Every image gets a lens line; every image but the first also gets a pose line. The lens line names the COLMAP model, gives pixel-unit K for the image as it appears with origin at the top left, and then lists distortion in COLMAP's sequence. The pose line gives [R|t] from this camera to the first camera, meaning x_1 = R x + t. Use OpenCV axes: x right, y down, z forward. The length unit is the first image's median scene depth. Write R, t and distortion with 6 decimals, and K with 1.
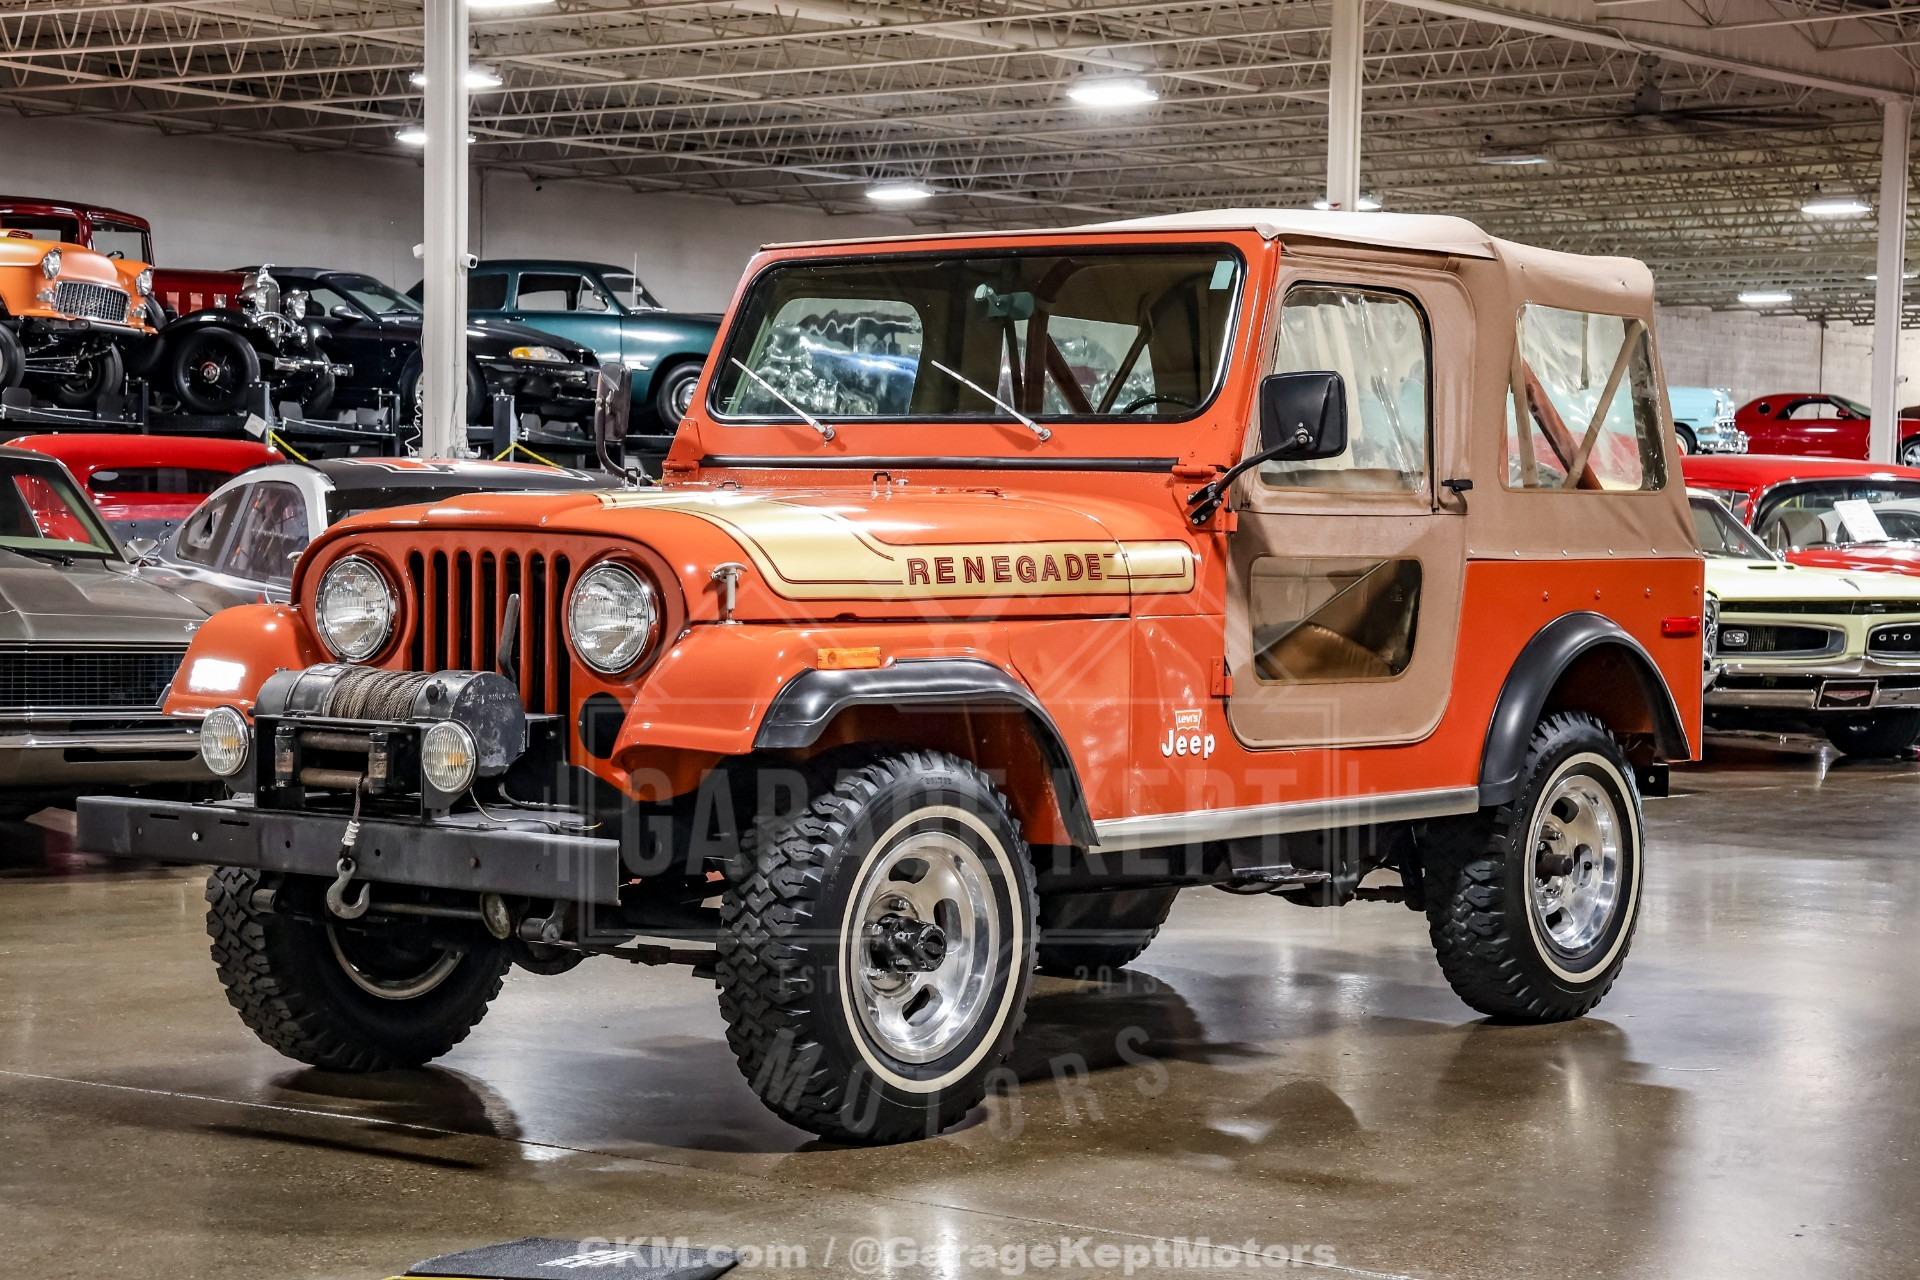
lens RADIAL K [[3892.3, 0, 960.0], [0, 3892.3, 640.0], [0, 0, 1]] dist [0.287123, 0.315615]
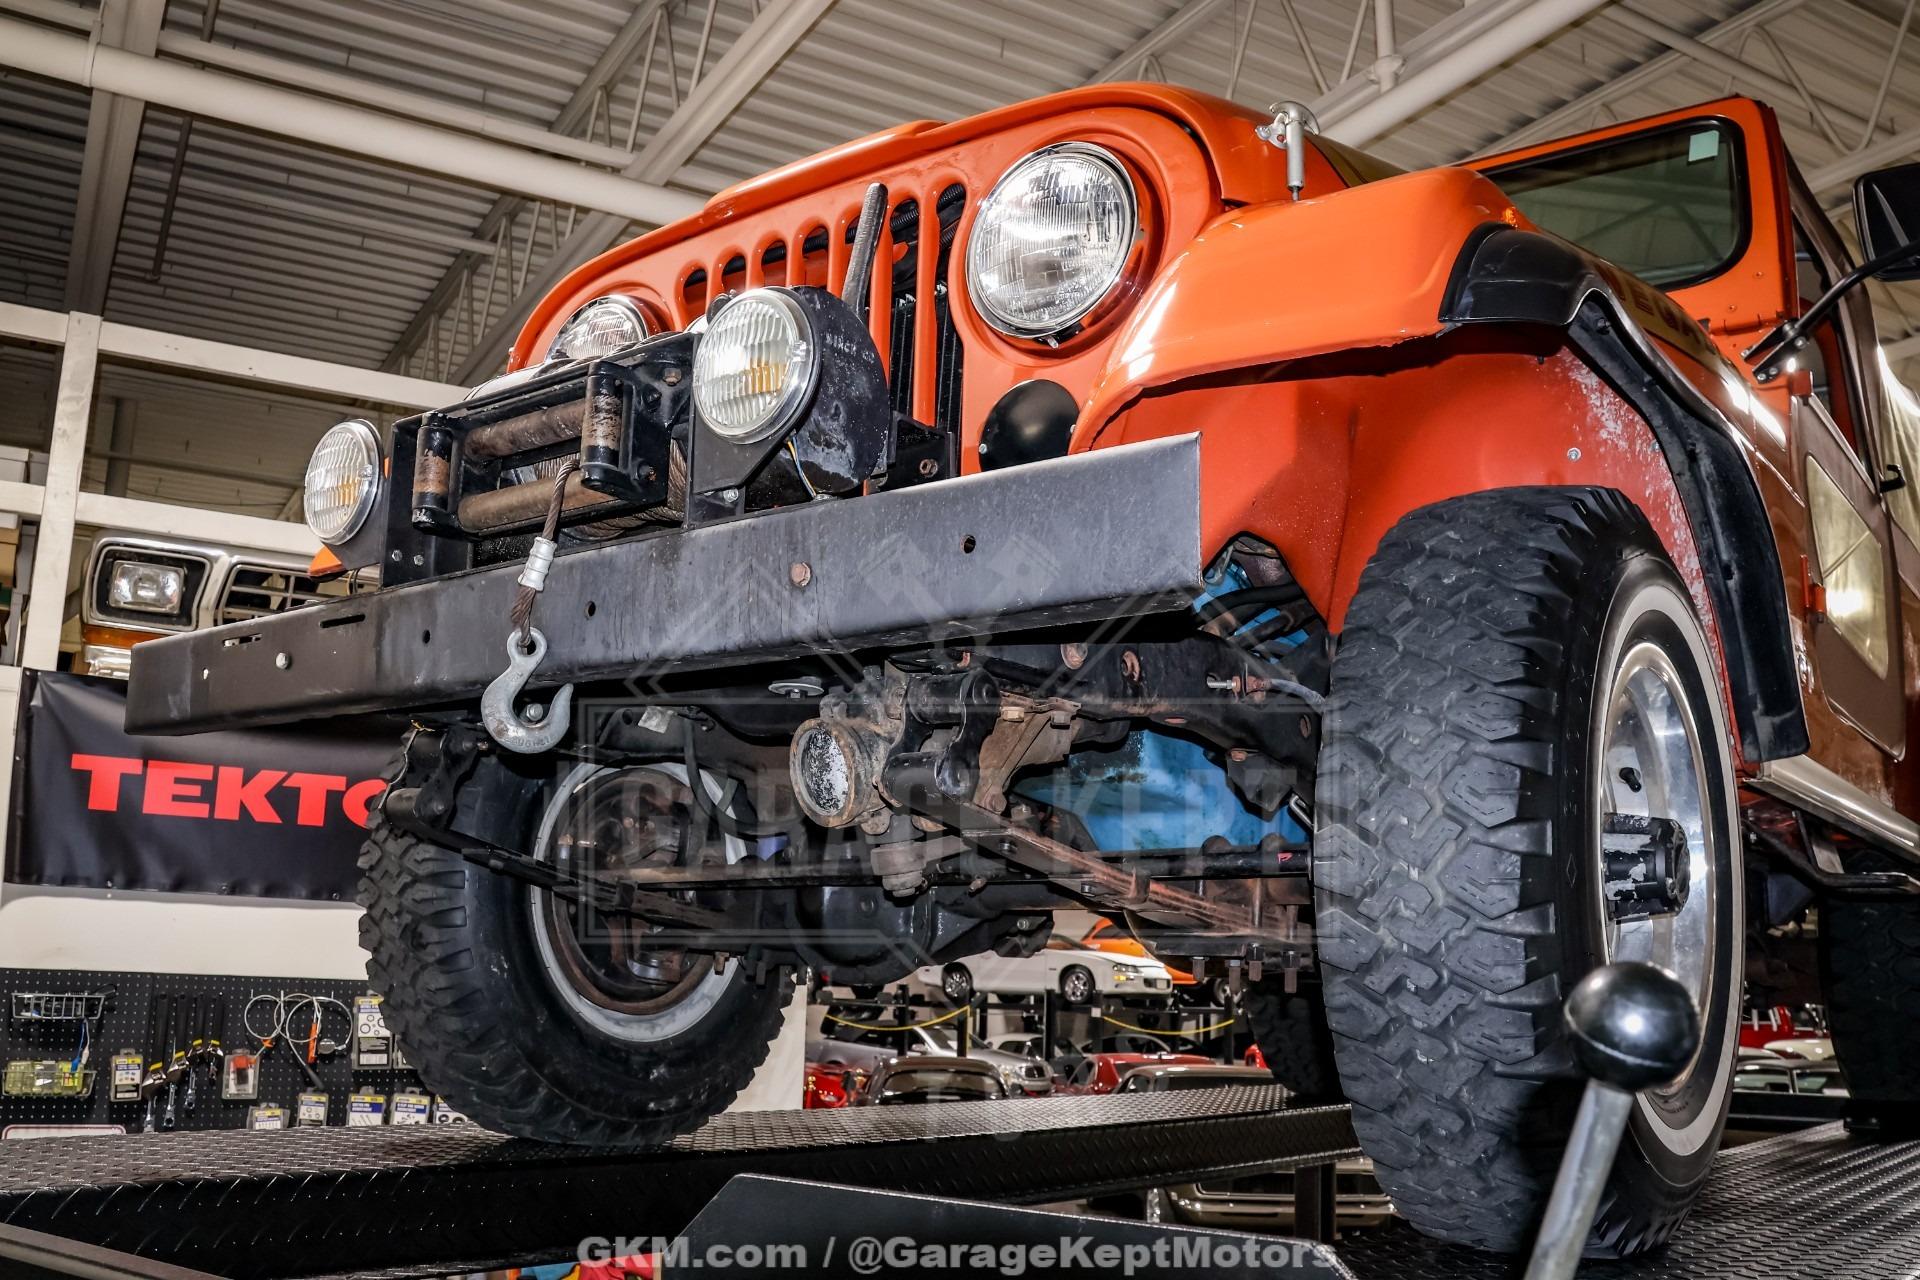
lens RADIAL K [[1725.8, 0, 996.4], [0, 1725.8, 662.6], [0, 0, 1]] dist [-0.100971, 0.007324]
pose [[0.999243, 0.017431, 0.034768, -0.095132], [-0.009276, 0.974957, -0.222202, 0.095156], [-0.037771, 0.221711, 0.974381, 0.712454]]
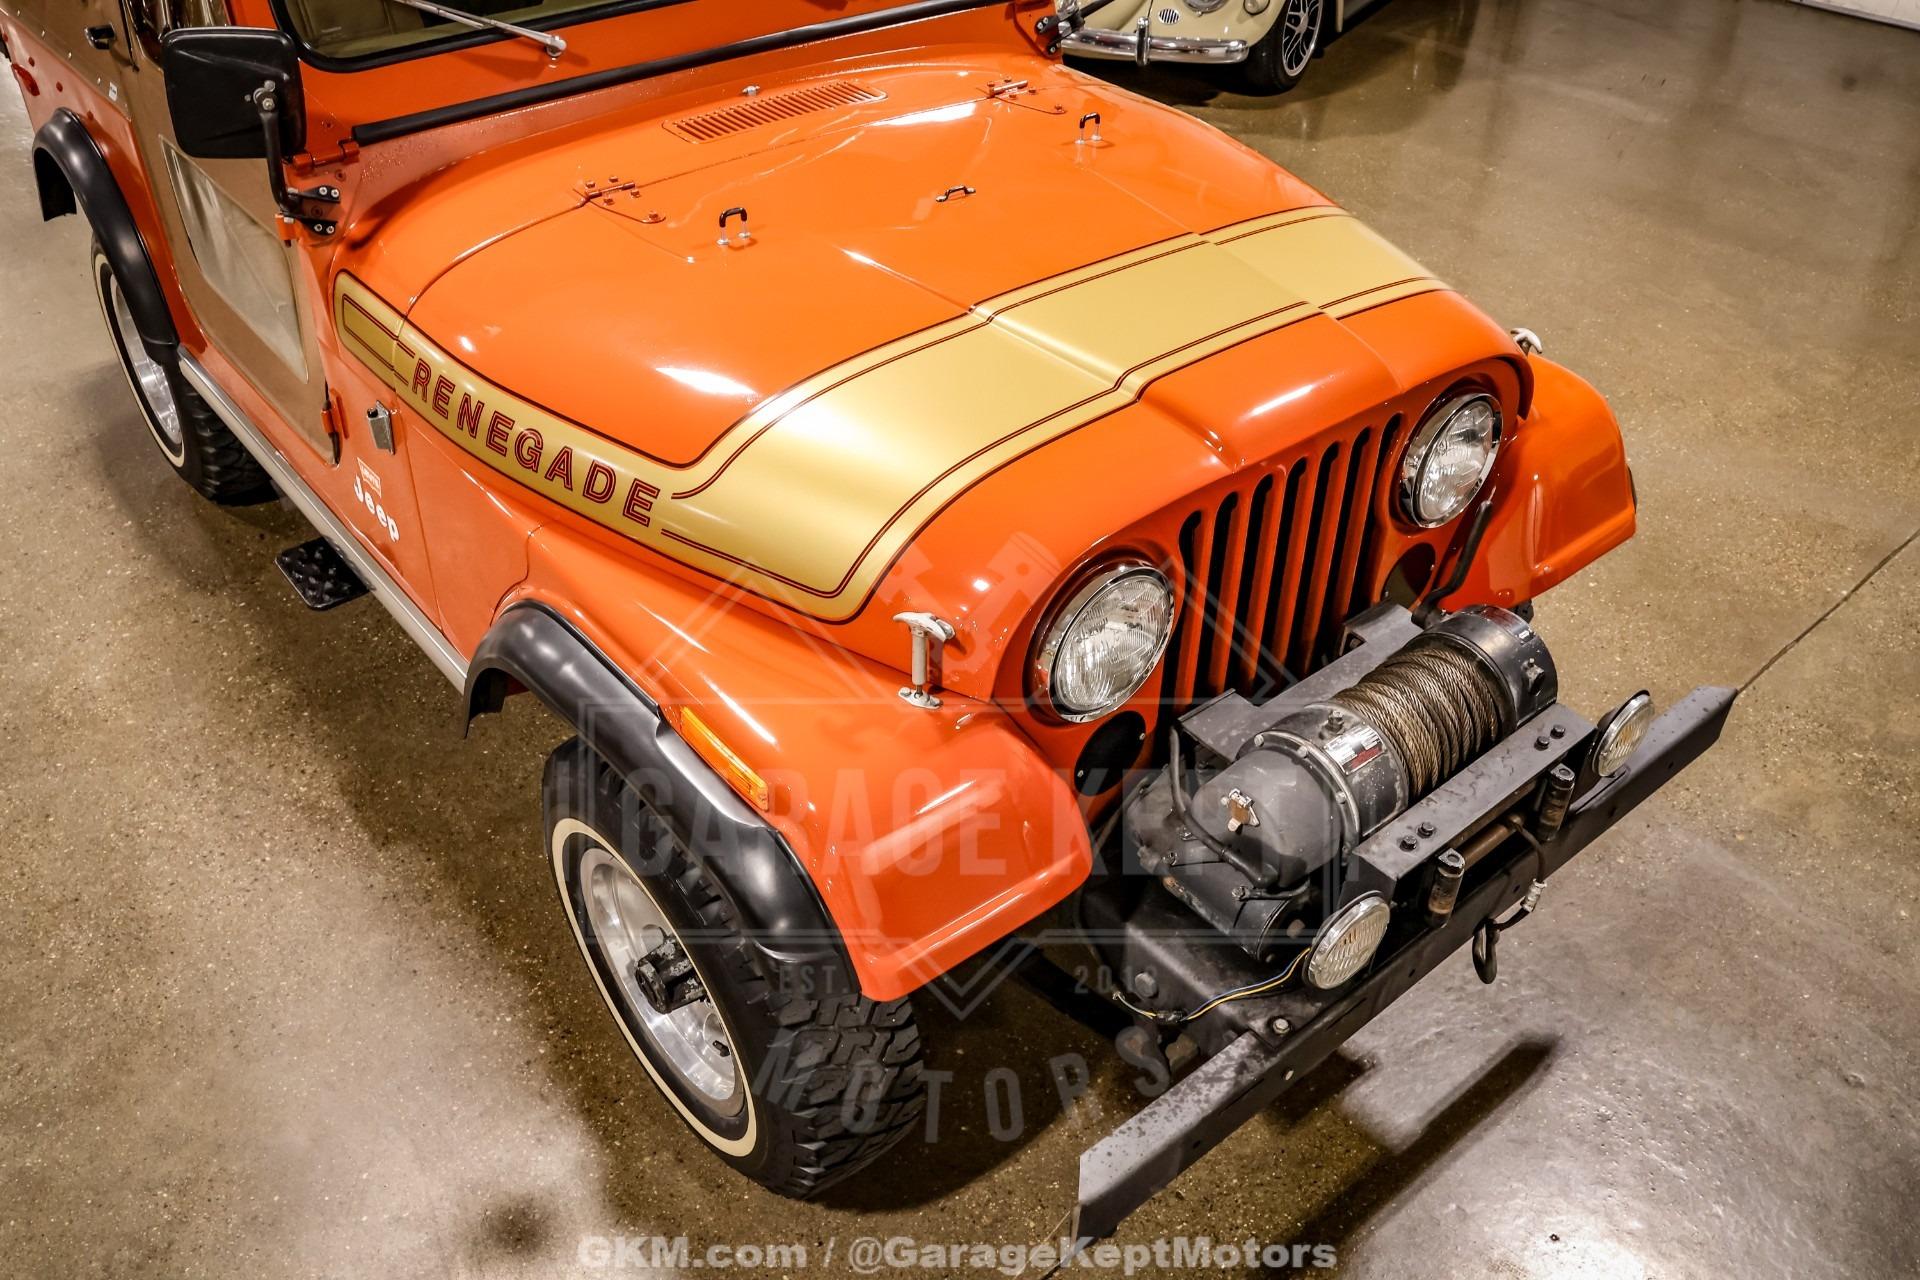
lens RADIAL K [[1580.4, 0, 960.0], [0, 1580.4, 640.0], [0, 0, 1]] dist [-0.153505, 0.119098]
pose [[0.200508, -0.602105, 0.772830, -0.335133], [0.021528, 0.791367, 0.610962, -0.152071], [-0.979455, -0.105866, 0.171638, 0.948363]]
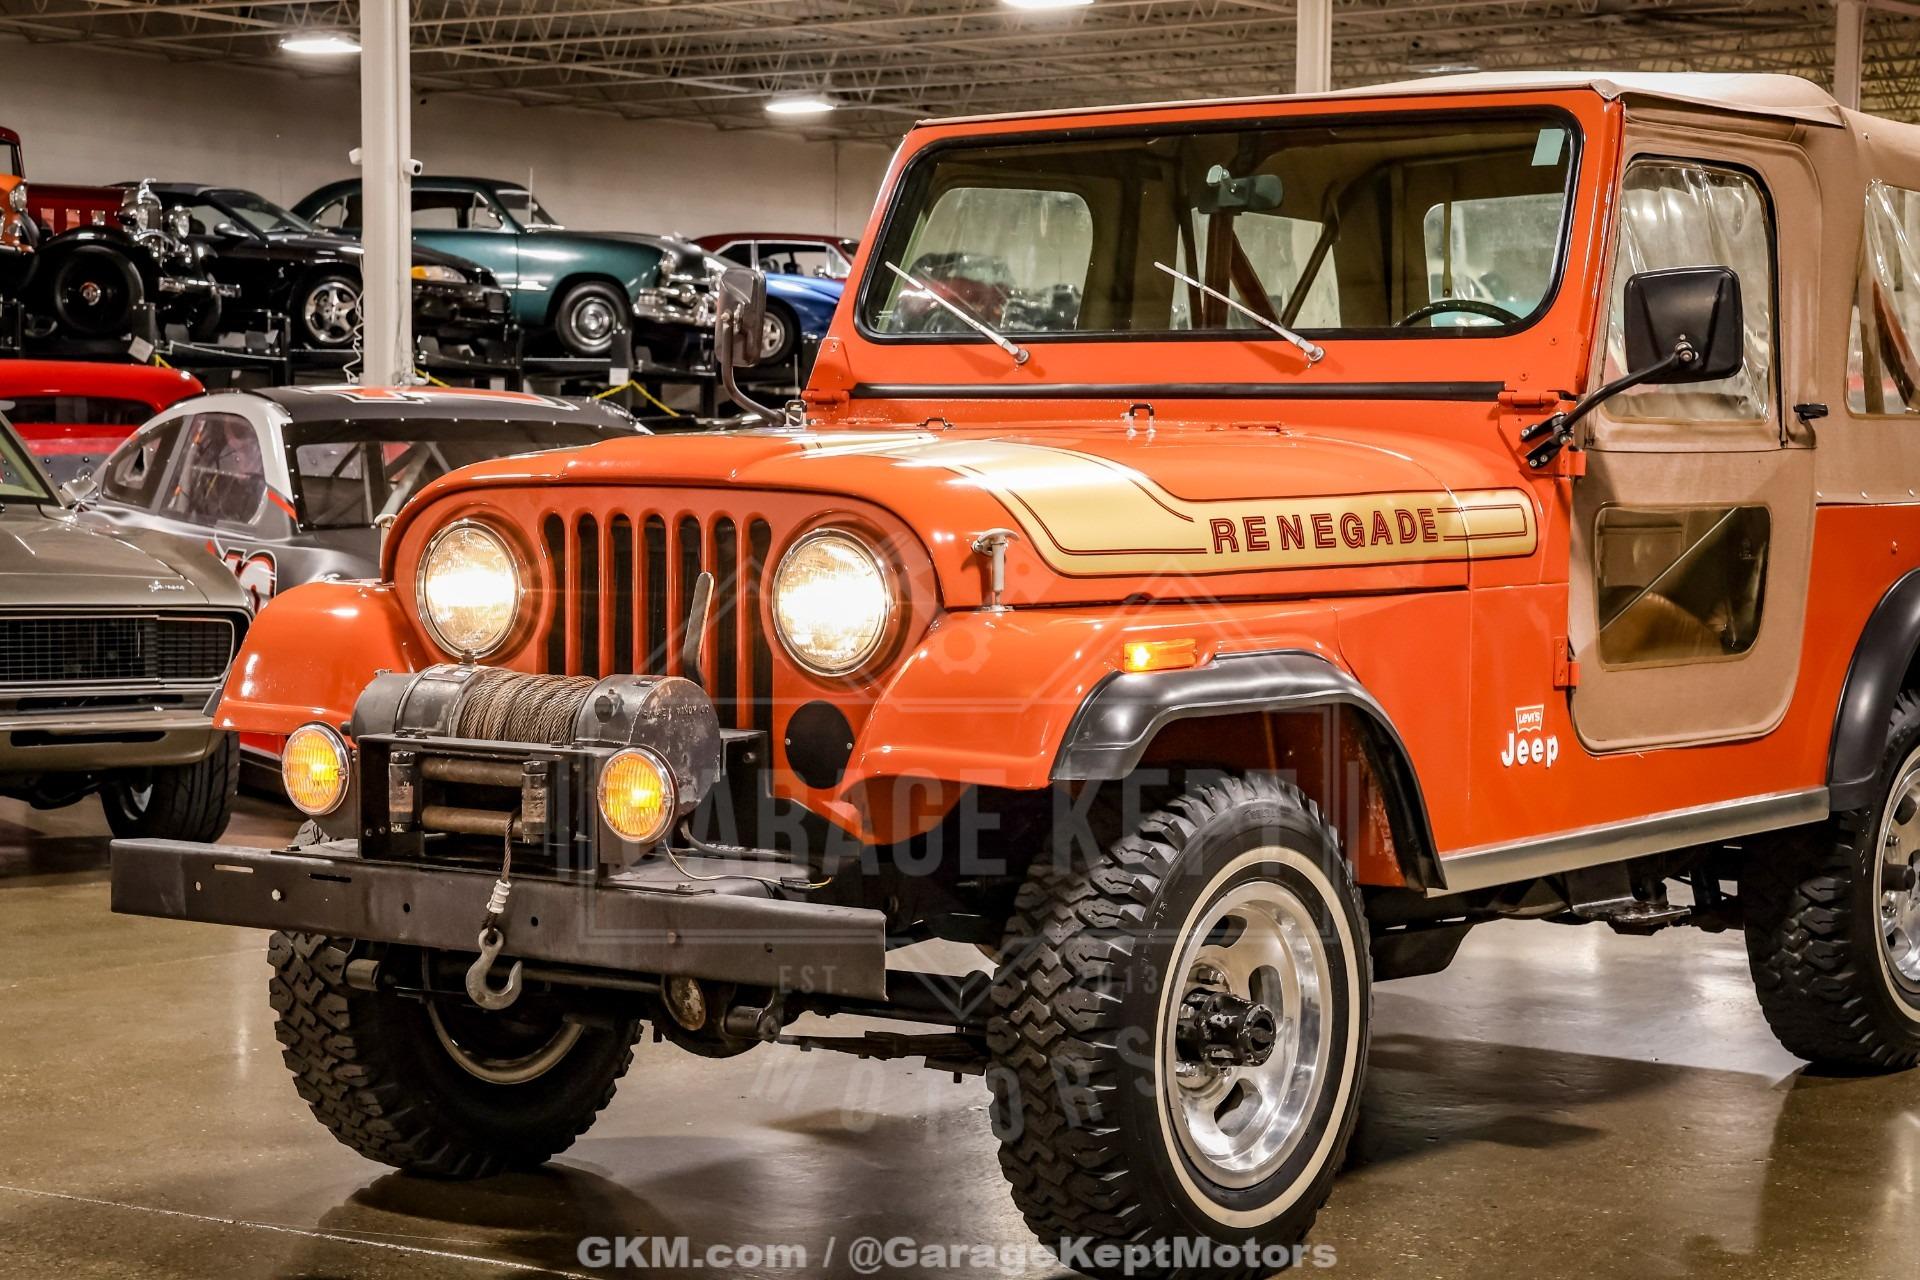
lens RADIAL K [[3796.2, 0, 960.0], [0, 3796.2, 640.0], [0, 0, 1]] dist [0.254386, 0.589138]
pose [[0.999023, -0.009842, 0.043076, -0.087936], [0.008890, 0.999714, 0.022223, -0.013230], [-0.043282, -0.021818, 0.998825, 0.243259]]
